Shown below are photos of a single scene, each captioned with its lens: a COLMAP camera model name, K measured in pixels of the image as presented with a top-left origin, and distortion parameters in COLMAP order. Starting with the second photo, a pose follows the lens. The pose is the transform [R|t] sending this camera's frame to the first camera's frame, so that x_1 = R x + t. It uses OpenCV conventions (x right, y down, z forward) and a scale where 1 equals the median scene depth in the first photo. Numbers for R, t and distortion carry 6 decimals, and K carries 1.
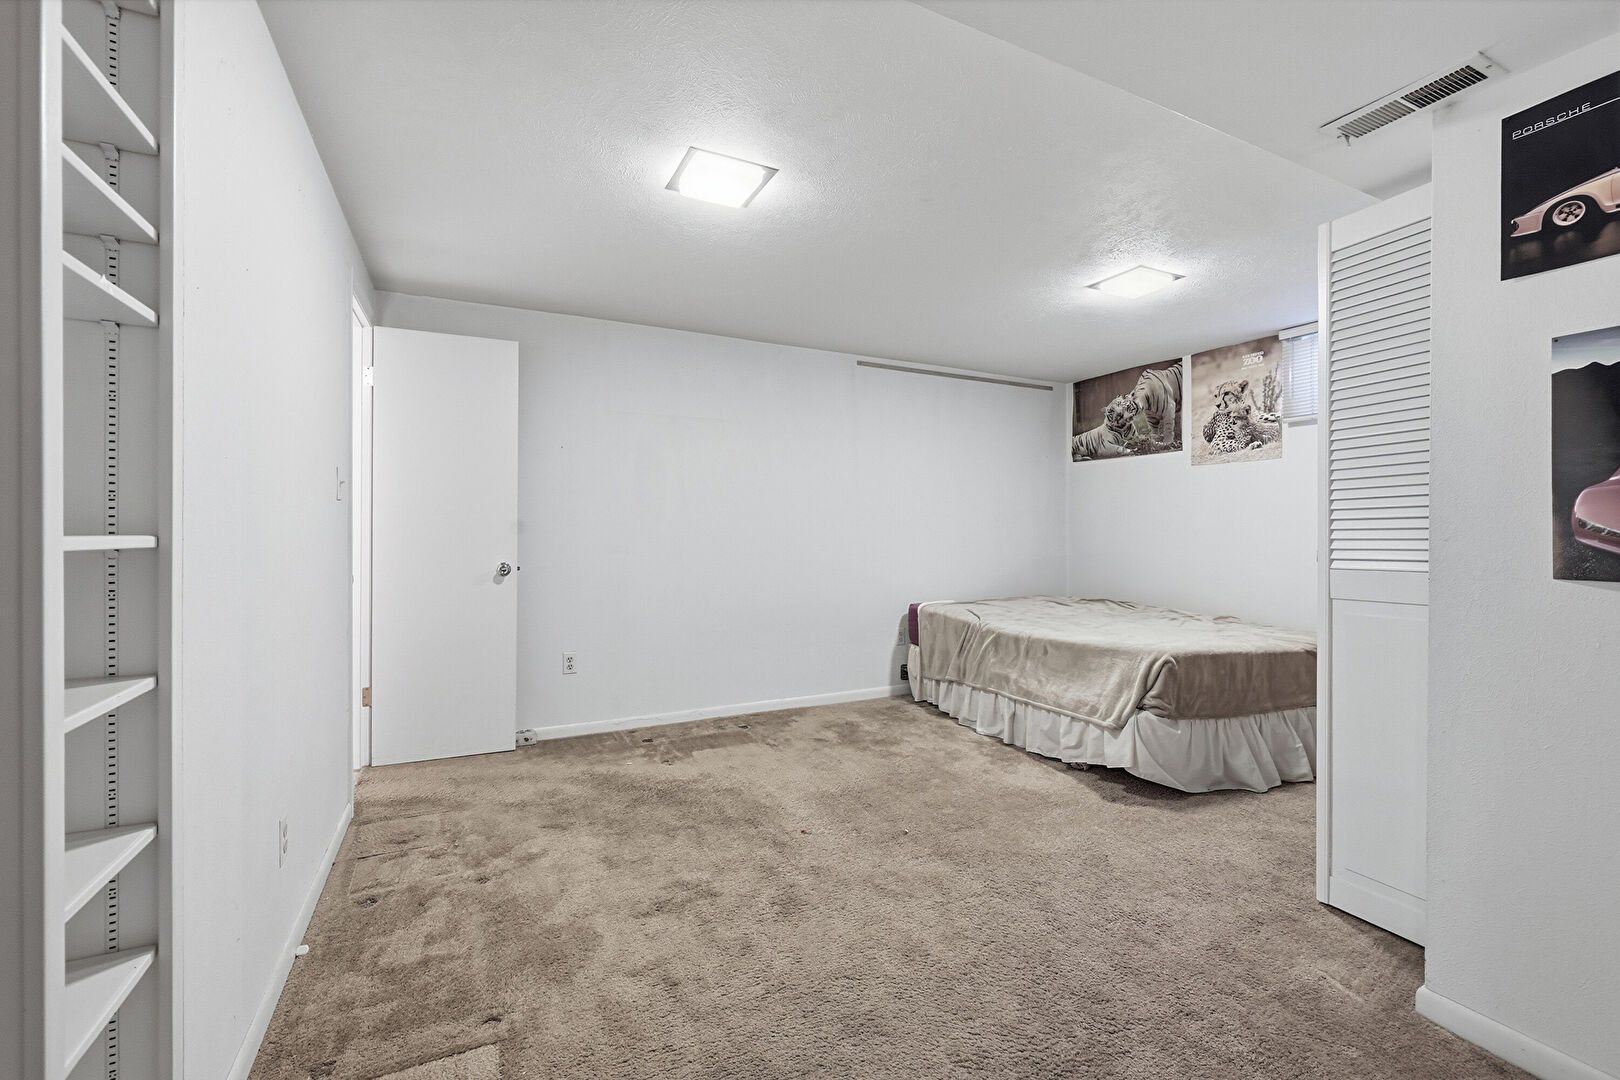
lens RADIAL K [[700.1, 0, 813.5], [0, 700.1, 534.1], [0, 0, 1]] dist [-0.001999, 0.000299]
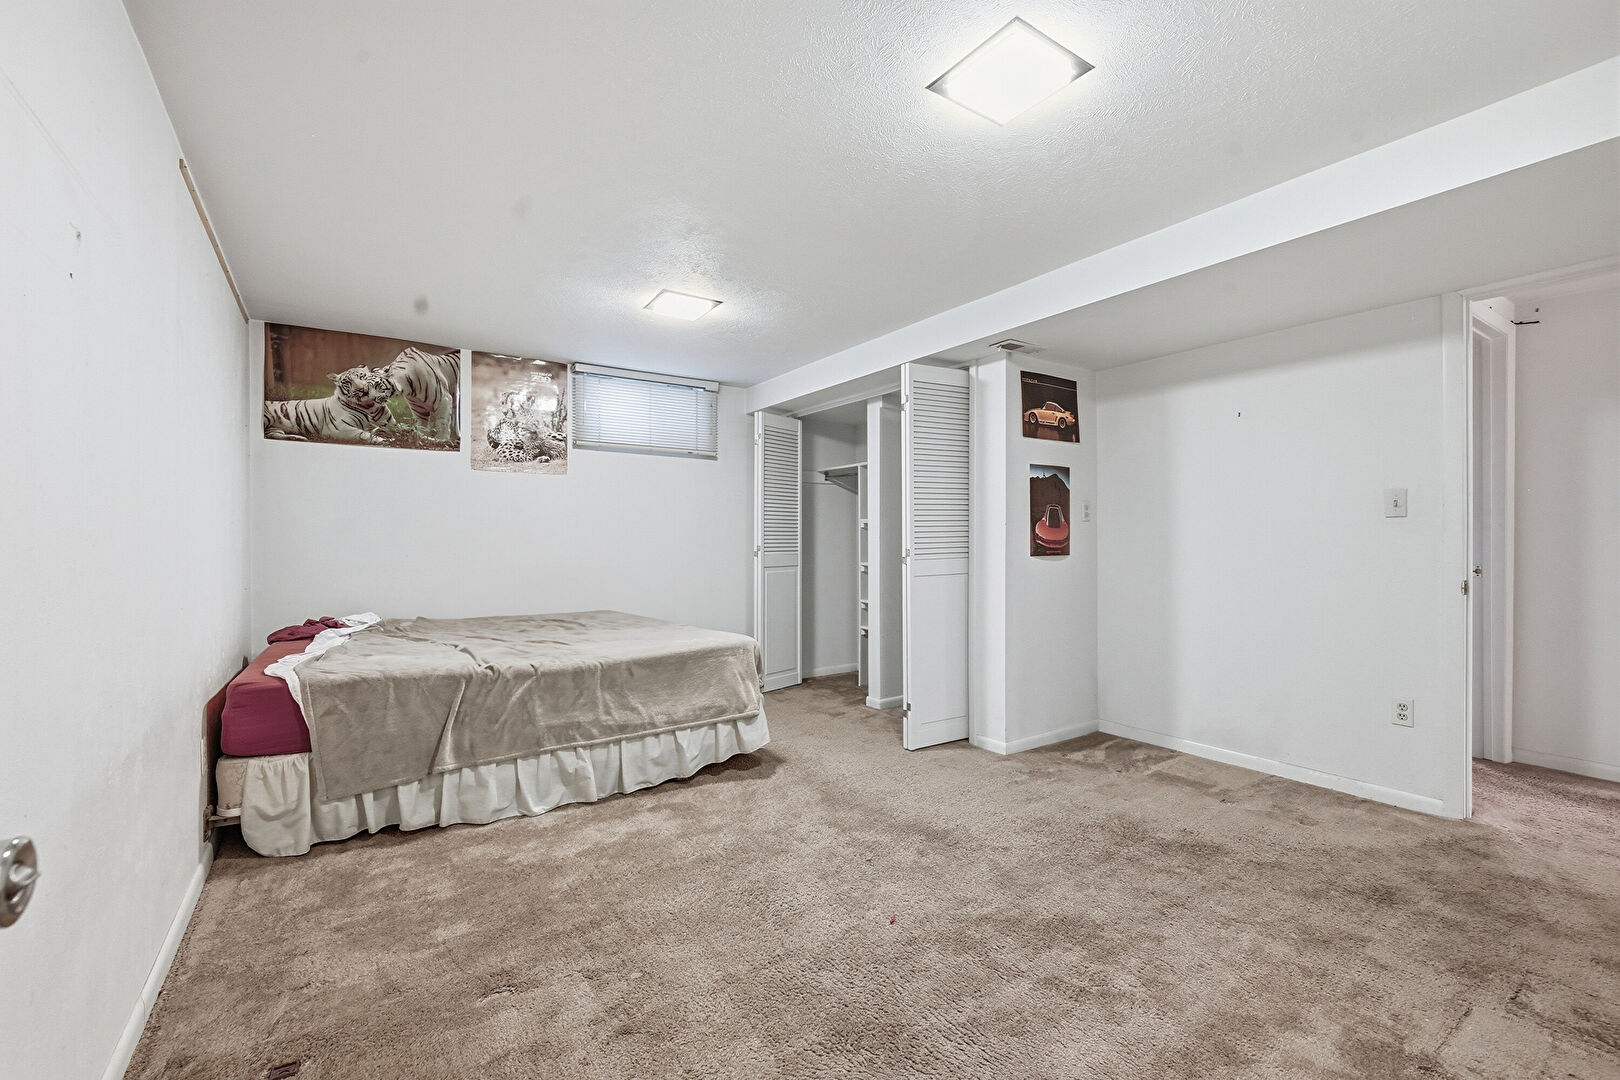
lens RADIAL K [[700.1, 0, 811.8], [0, 700.1, 539.2], [0, 0, 1]] dist [-0.001999, 0.000299]
pose [[-0.136880, -0.000042, 0.990588, -0.437052], [0.007751, 0.999969, 0.001114, -0.002611], [-0.990557, 0.007831, -0.136875, 0.669291]]
